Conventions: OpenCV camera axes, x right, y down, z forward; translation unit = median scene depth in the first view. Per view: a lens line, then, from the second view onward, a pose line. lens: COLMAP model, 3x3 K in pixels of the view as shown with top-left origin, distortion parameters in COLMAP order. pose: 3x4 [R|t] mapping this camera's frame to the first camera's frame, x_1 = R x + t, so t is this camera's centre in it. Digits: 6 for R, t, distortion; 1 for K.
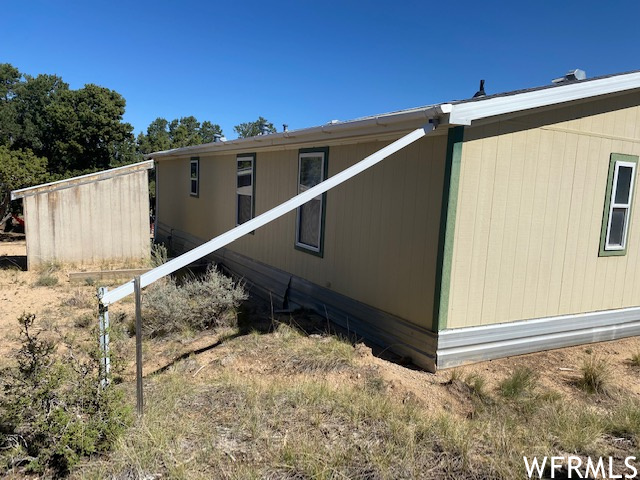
lens RADIAL K [[483.1, 0, 320.2], [0, 483.1, 241.7], [0, 0, 1]] dist [0.029411, -0.039892]
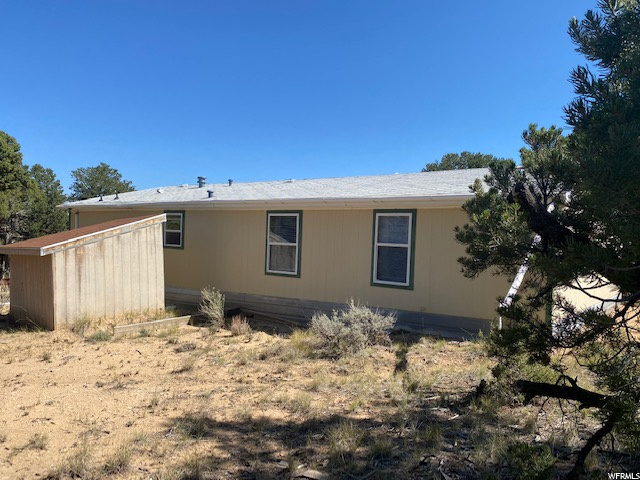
lens RADIAL K [[483.1, 0, 319.7], [0, 483.1, 239.3], [0, 0, 1]] dist [0.029411, -0.039892]
pose [[0.910160, -0.019368, 0.413805, -0.501824], [0.059355, 0.994697, -0.083996, -0.006242], [-0.409984, 0.101011, 0.906482, -0.085805]]
